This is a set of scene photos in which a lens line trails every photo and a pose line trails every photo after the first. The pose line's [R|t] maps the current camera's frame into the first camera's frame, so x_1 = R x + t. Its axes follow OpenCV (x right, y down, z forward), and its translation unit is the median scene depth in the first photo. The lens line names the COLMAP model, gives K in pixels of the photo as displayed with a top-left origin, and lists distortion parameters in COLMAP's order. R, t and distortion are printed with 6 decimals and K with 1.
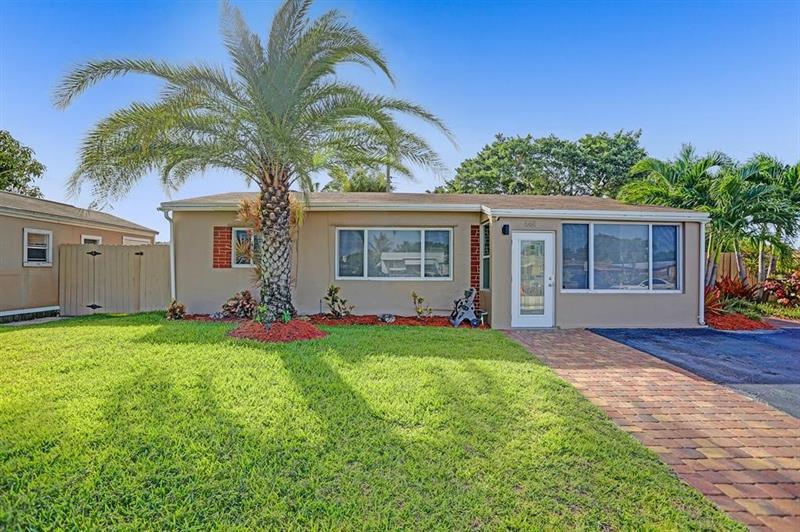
lens RADIAL K [[404.5, 0, 400.7], [0, 404.5, 273.1], [0, 0, 1]] dist [-0.044575, 0.016992]
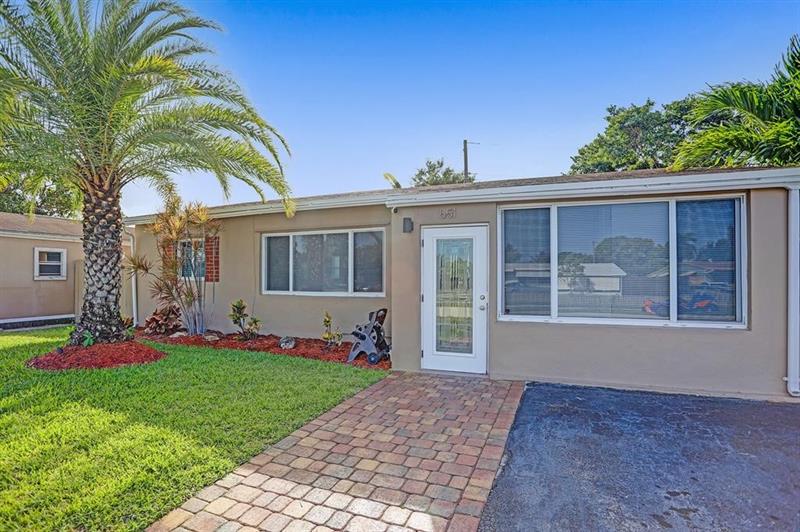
lens RADIAL K [[404.5, 0, 380.9], [0, 404.5, 278.3], [0, 0, 1]] dist [-0.044575, 0.016992]
pose [[0.917361, -0.004784, -0.398027, 0.475943], [0.003169, 0.999984, -0.004714, -0.014406], [0.398043, 0.003063, 0.917361, 0.344878]]
